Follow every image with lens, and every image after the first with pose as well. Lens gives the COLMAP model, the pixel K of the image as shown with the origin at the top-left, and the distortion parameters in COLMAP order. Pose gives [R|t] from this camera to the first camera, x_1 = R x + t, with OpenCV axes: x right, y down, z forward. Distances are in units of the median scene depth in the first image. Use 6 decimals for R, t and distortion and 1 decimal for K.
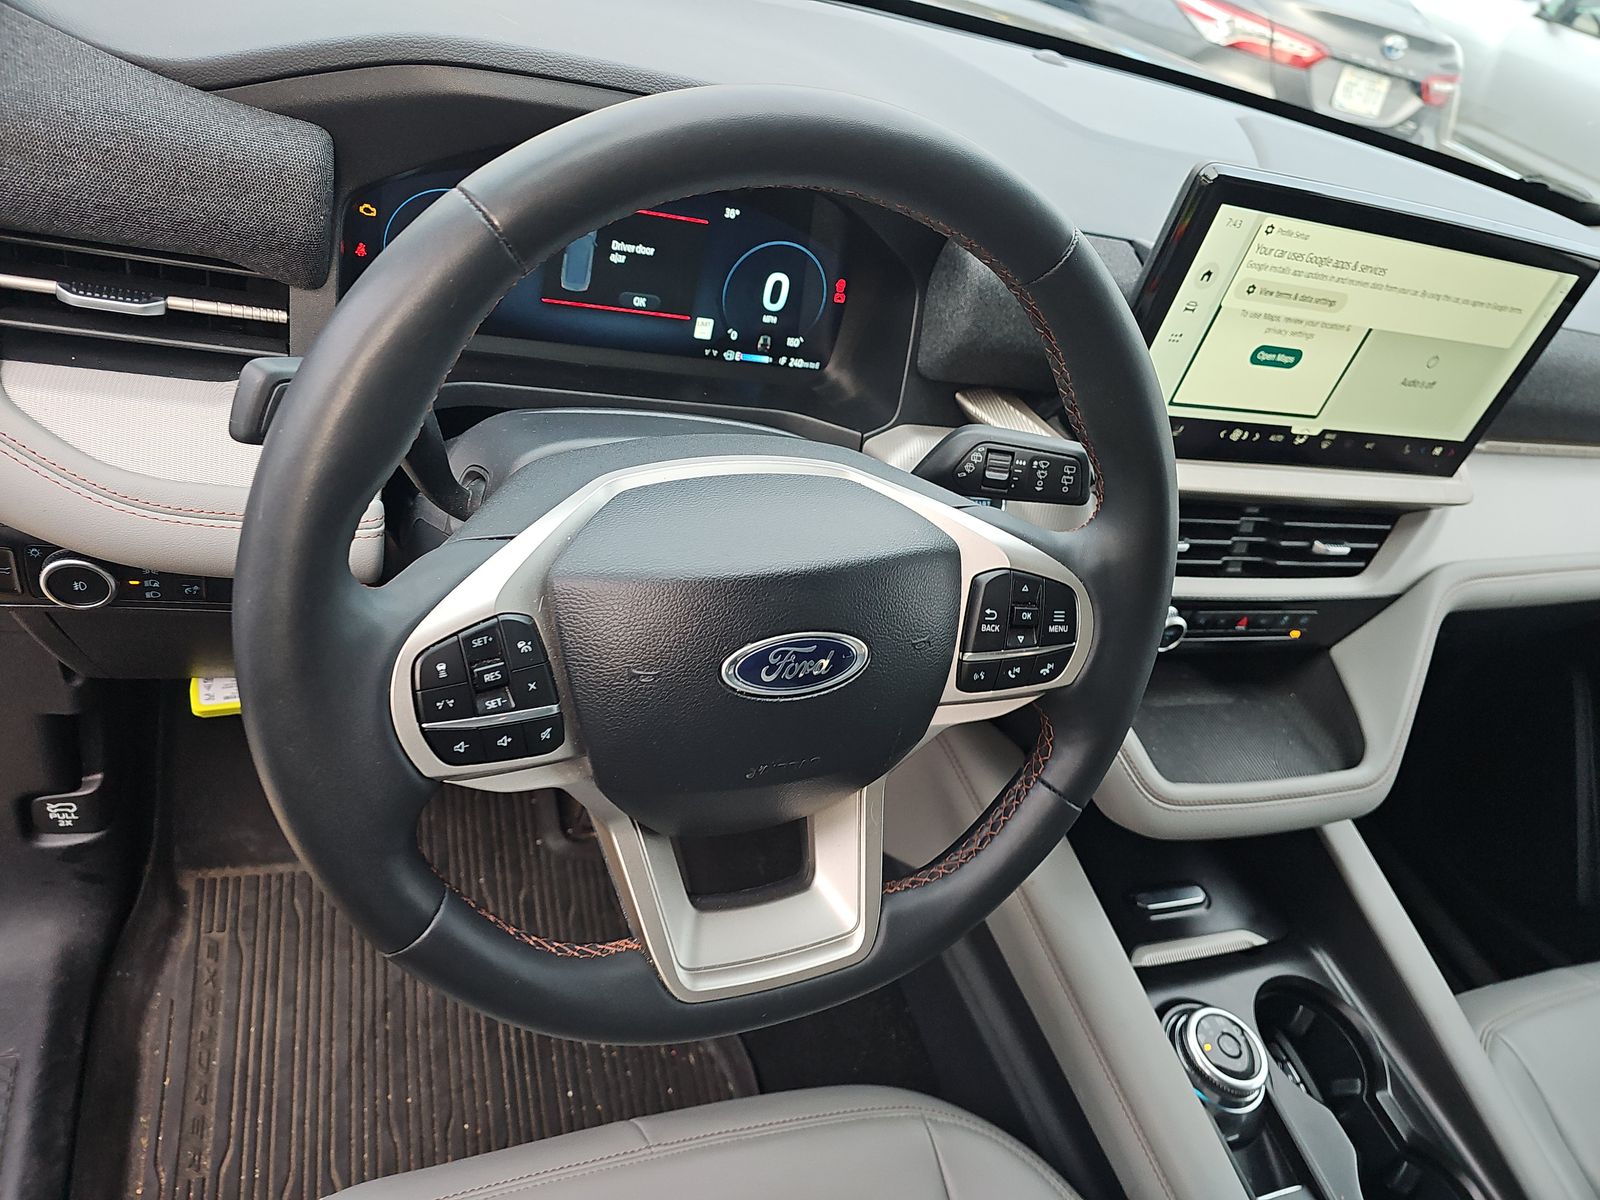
lens RADIAL K [[1134.3, 0, 799.4], [0, 1134.3, 610.0], [0, 0, 1]] dist [0.069353, -0.054871]
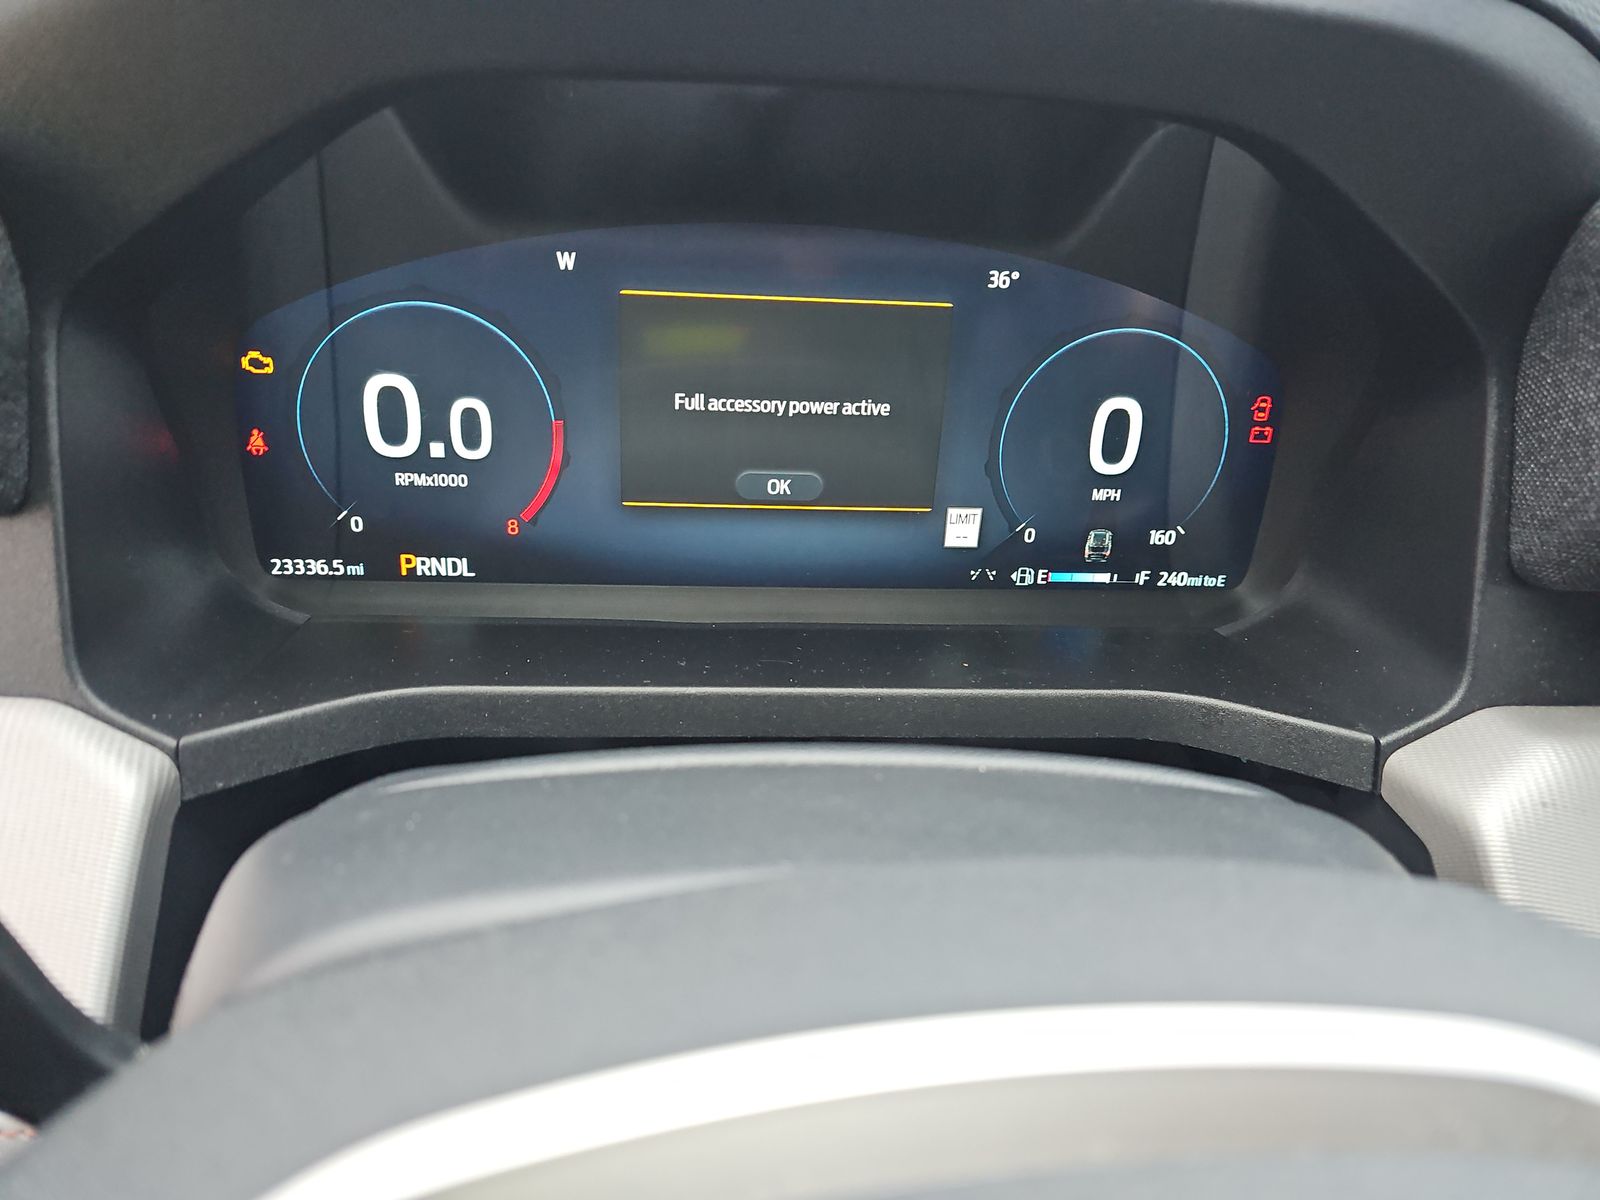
lens RADIAL K [[1134.3, 0, 782.7], [0, 1134.3, 596.3], [0, 0, 1]] dist [0.069353, -0.054871]
pose [[0.947832, -0.085410, -0.307115, -0.011144], [0.017674, 0.976035, -0.216894, -0.110220], [0.318280, 0.200152, 0.926627, 0.509872]]
